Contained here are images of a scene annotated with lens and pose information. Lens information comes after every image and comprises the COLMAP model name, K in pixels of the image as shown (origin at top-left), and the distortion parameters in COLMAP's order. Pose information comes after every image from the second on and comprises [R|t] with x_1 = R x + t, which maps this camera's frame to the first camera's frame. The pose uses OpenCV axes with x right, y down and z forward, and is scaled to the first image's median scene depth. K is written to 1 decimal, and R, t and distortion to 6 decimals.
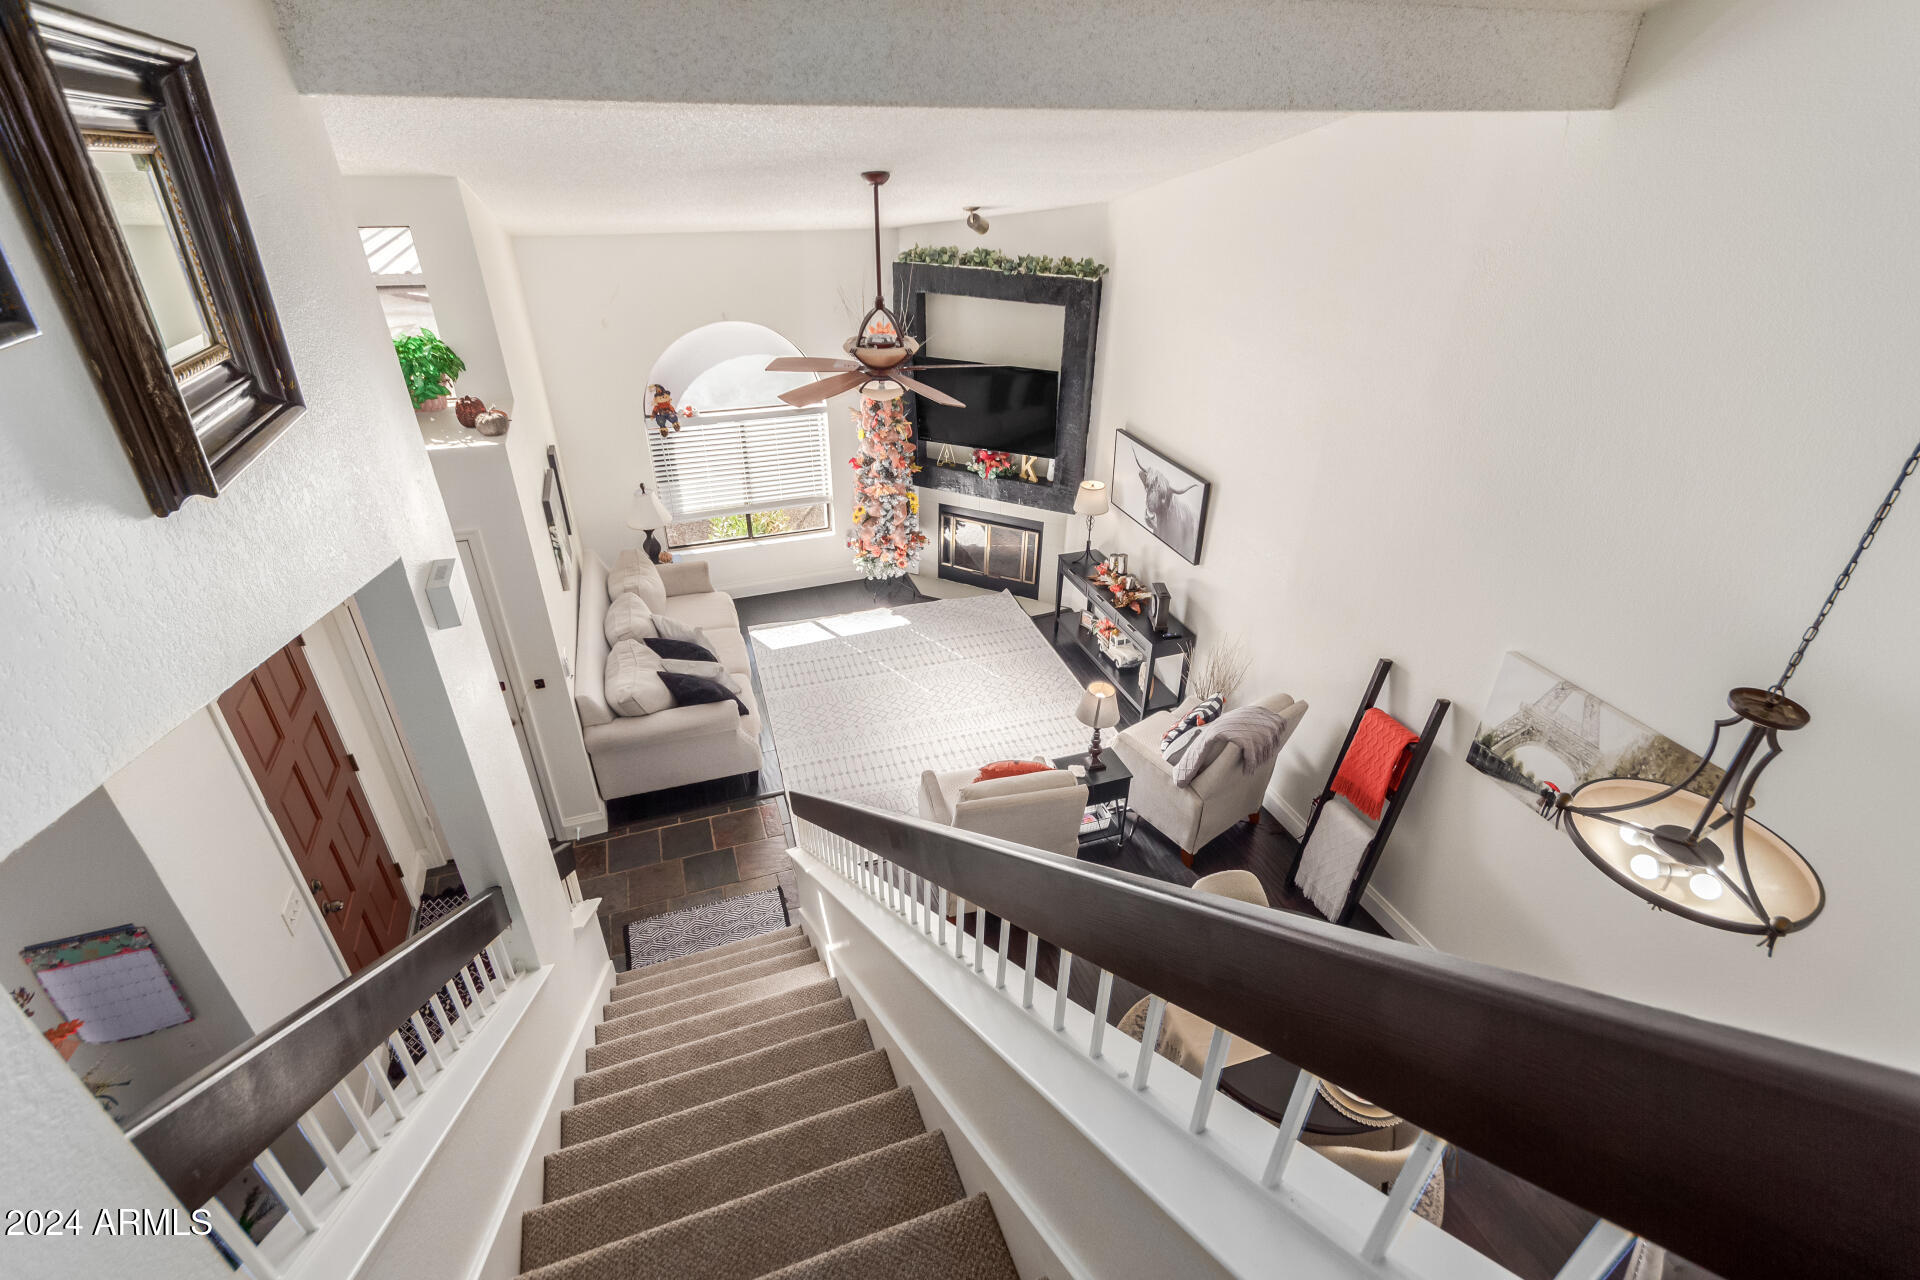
lens RADIAL K [[894.8, 0, 971.9], [0, 894.8, 624.3], [0, 0, 1]] dist [0.015139, -0.003230]
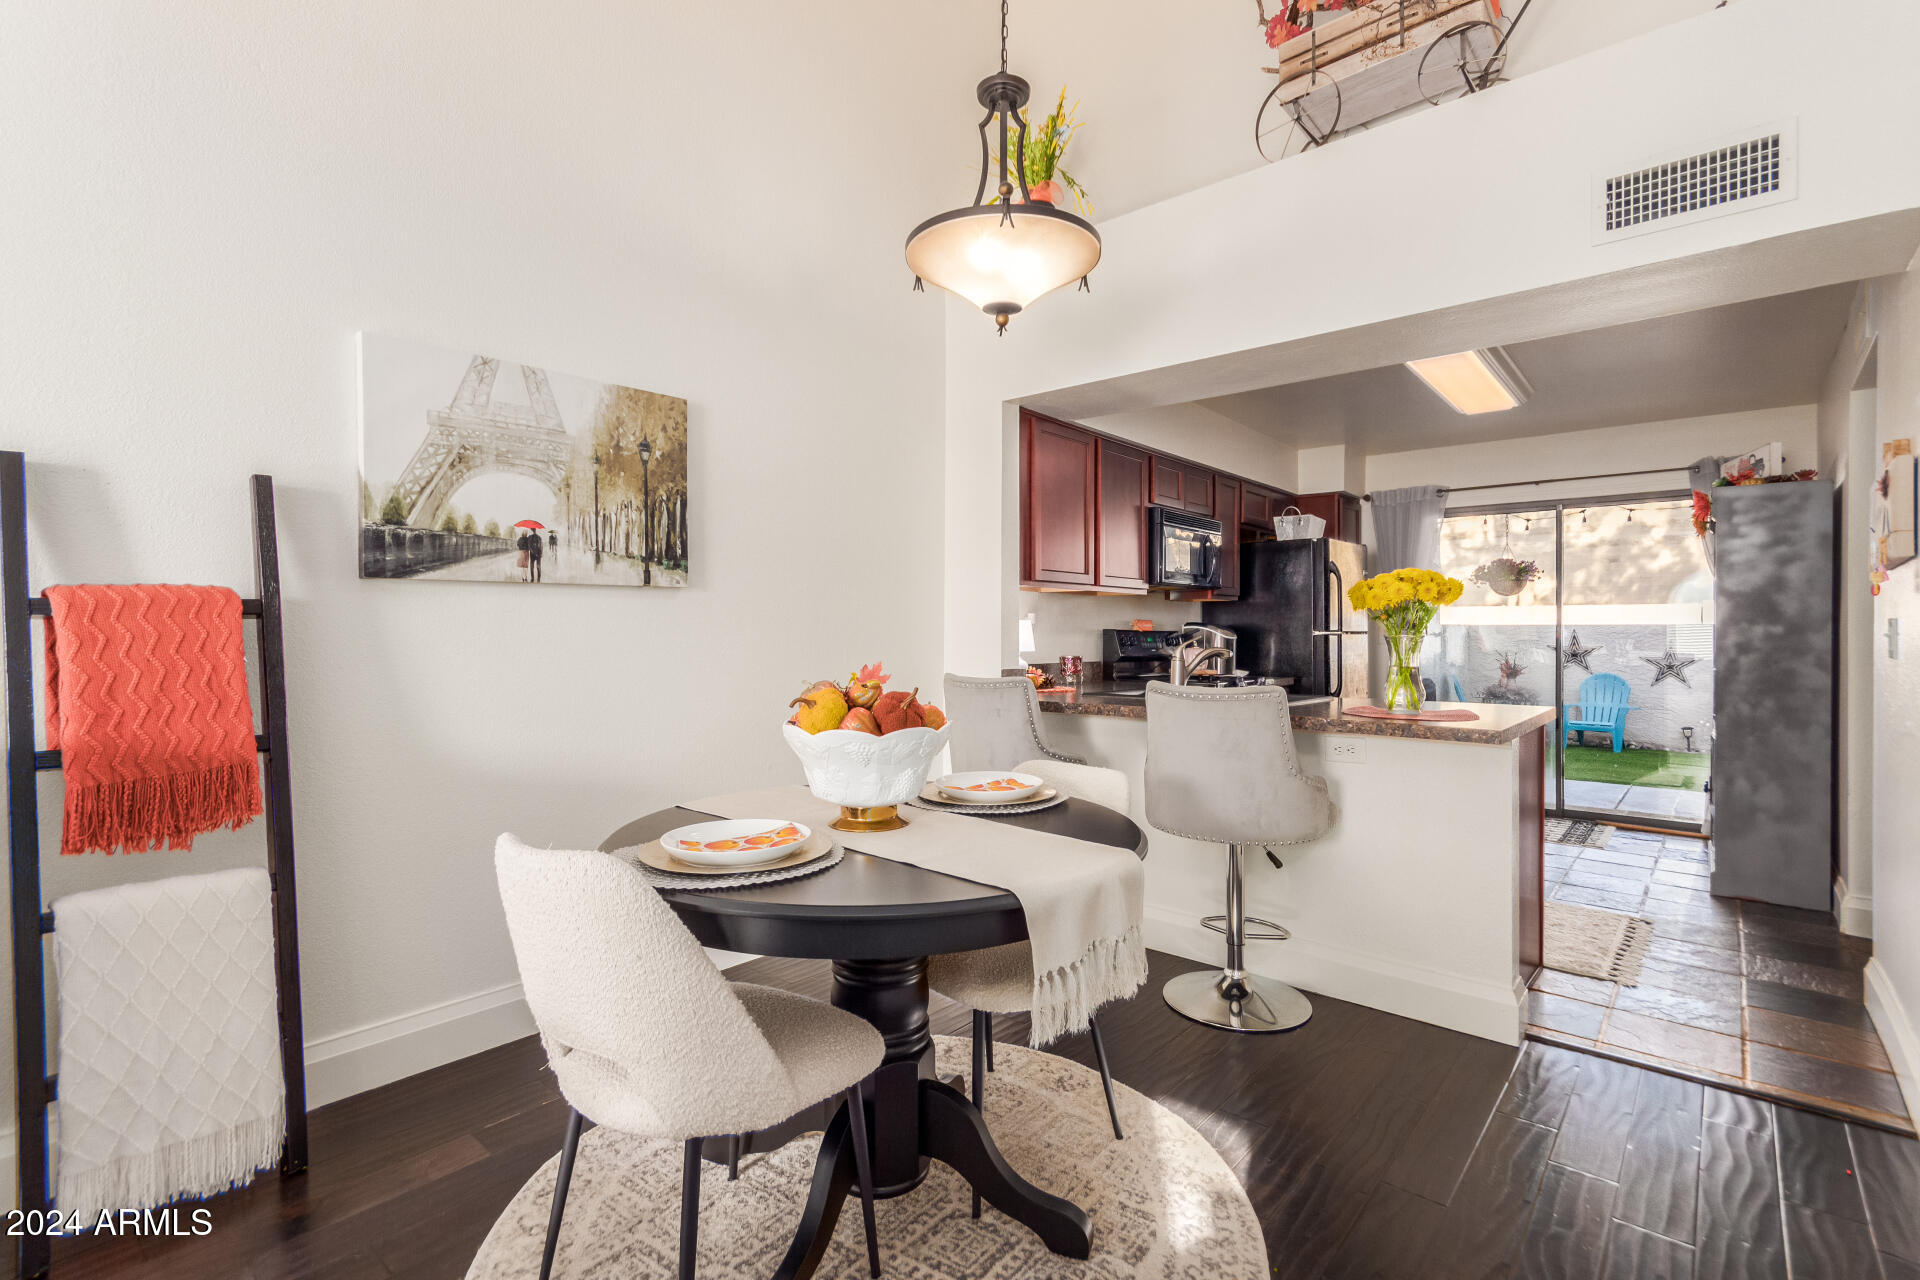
lens RADIAL K [[894.8, 0, 987.2], [0, 894.8, 628.7], [0, 0, 1]] dist [0.015139, -0.003230]
pose [[-0.490723, -0.025090, 0.870954, -0.052881], [0.426513, 0.864722, 0.265221, 0.126721], [-0.759788, 0.501623, -0.413638, 0.625289]]
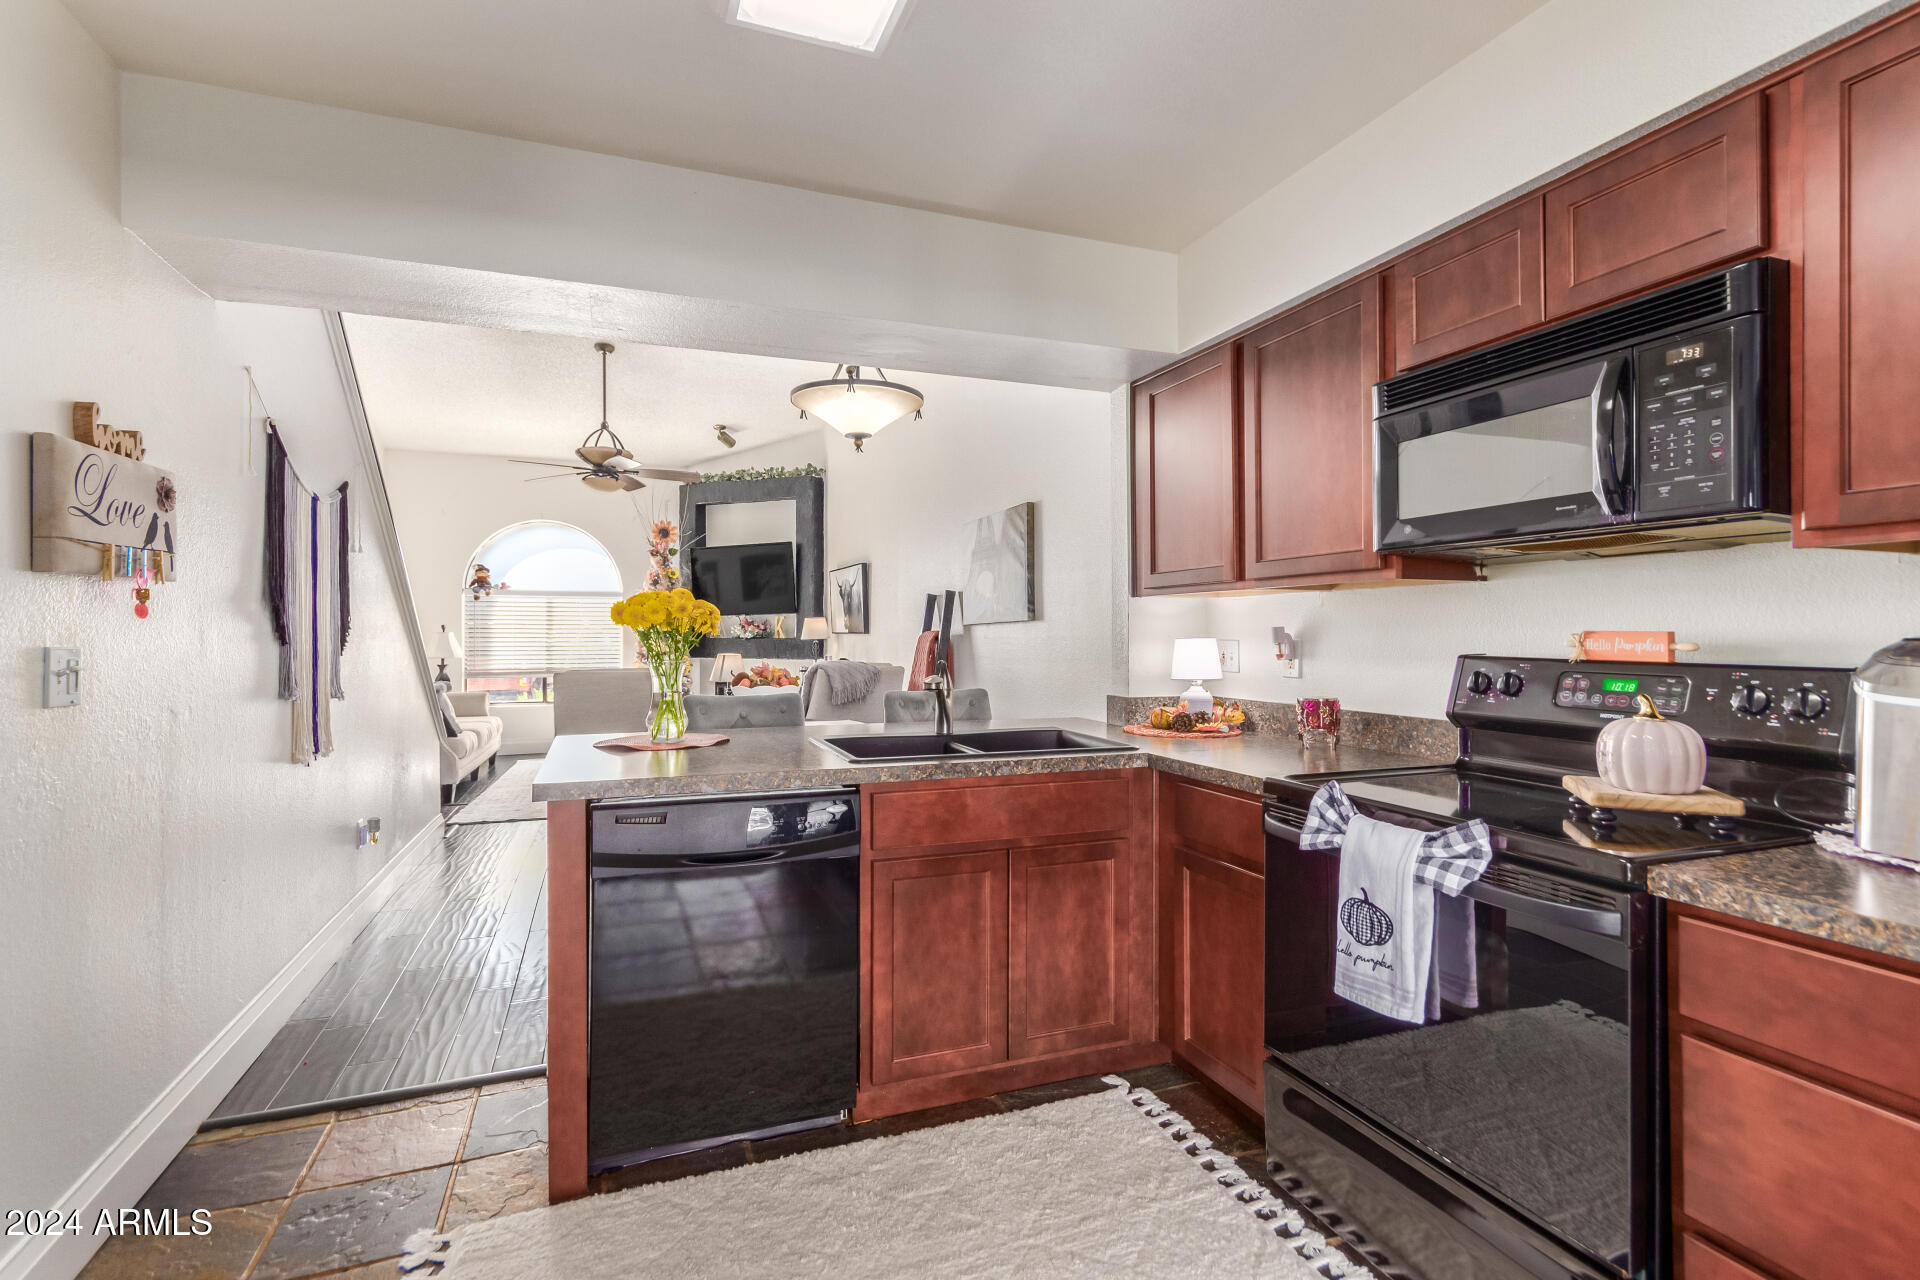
lens RADIAL K [[894.8, 0, 984.9], [0, 894.8, 626.7], [0, 0, 1]] dist [0.015139, -0.003230]
pose [[0.999278, -0.028367, 0.025272, 0.358593], [0.037315, 0.857814, -0.512604, 0.530340], [-0.007138, 0.513177, 0.858253, -0.061692]]
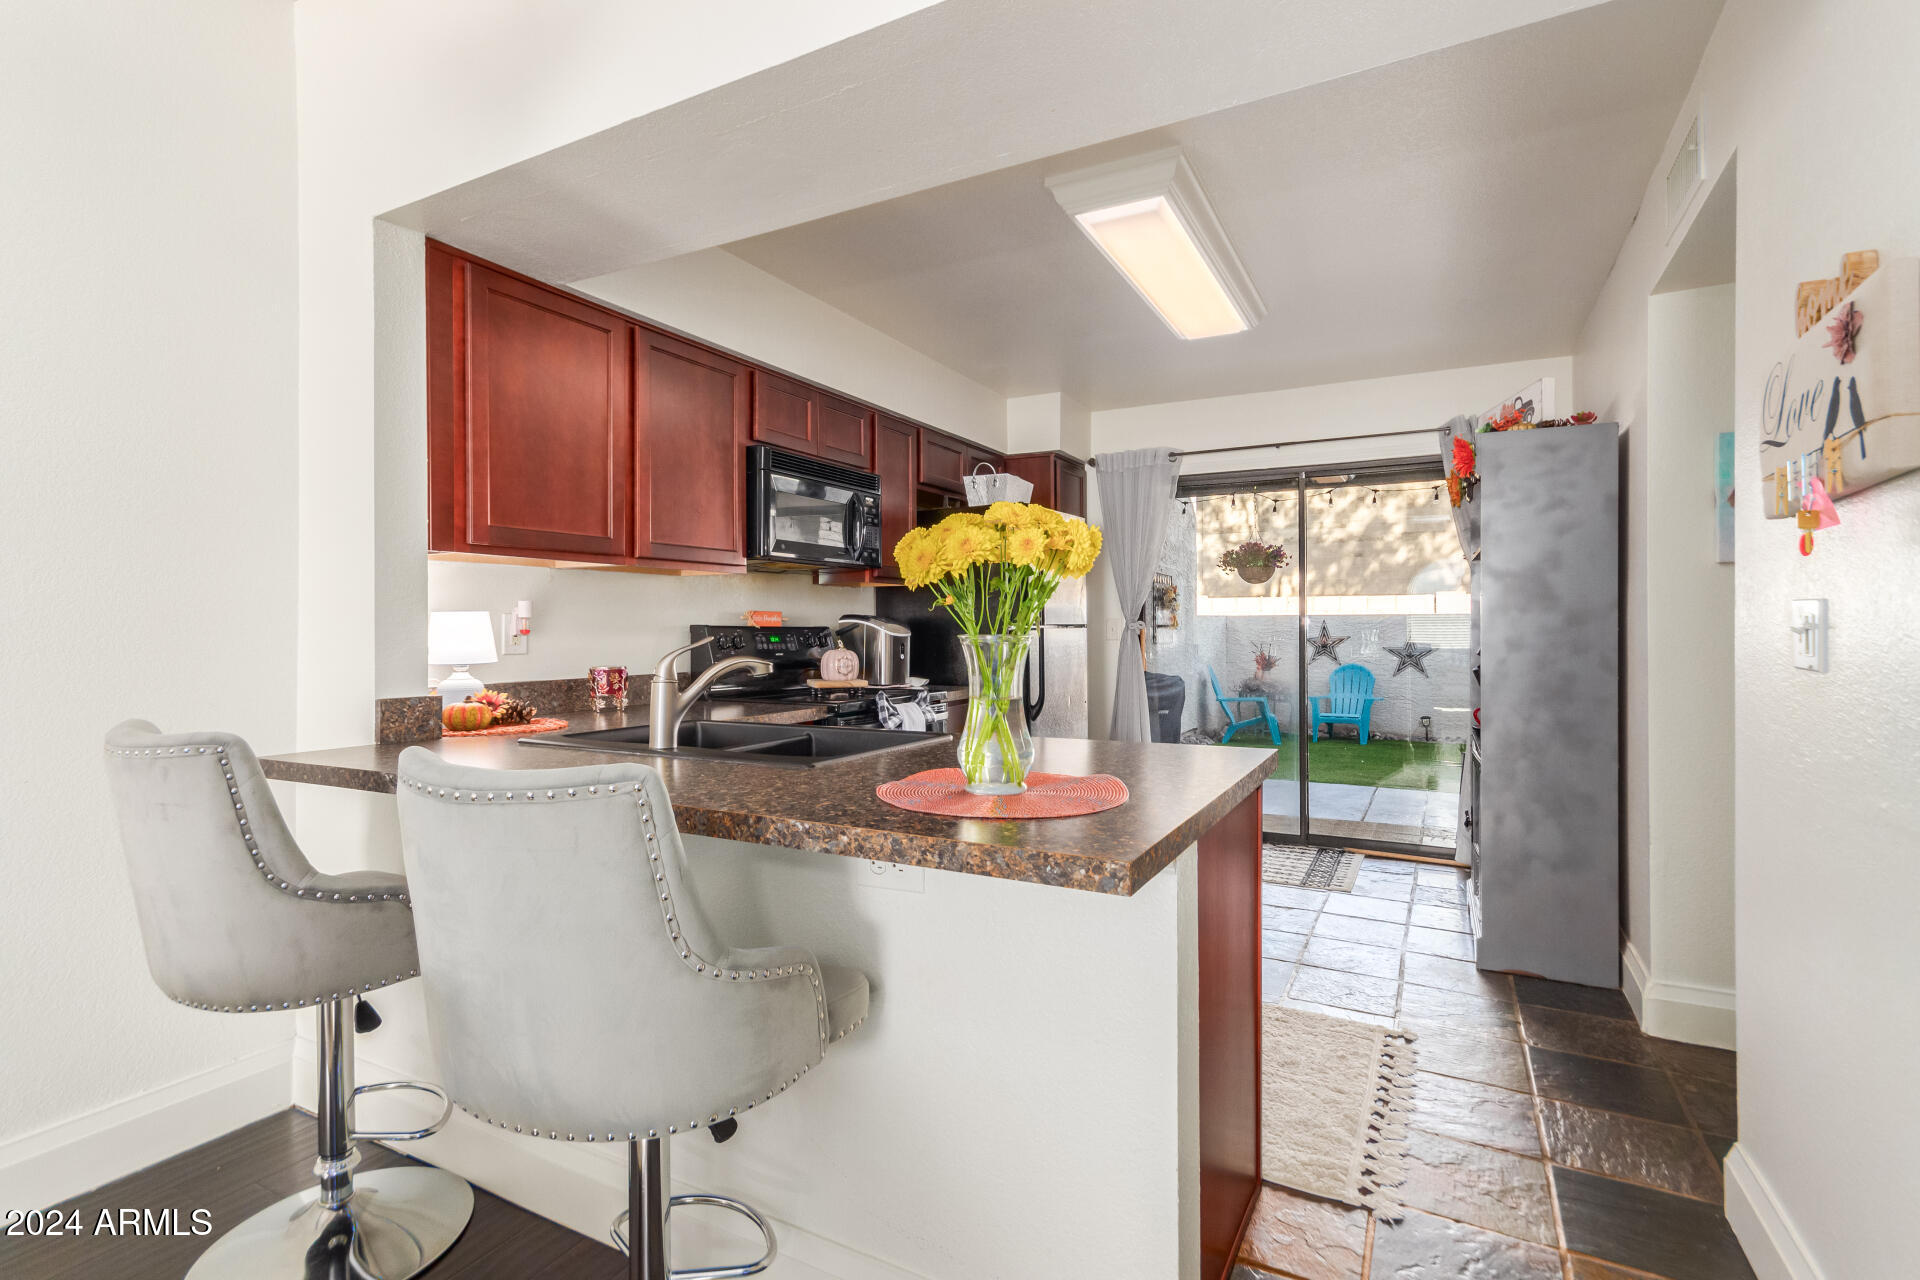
lens RADIAL K [[894.8, 0, 956.0], [0, 894.8, 626.2], [0, 0, 1]] dist [0.015139, -0.003230]
pose [[-0.642960, -0.024720, 0.765501, 0.060303], [0.375981, 0.860574, 0.343584, 0.245128], [-0.667264, 0.508725, -0.544021, 0.426304]]
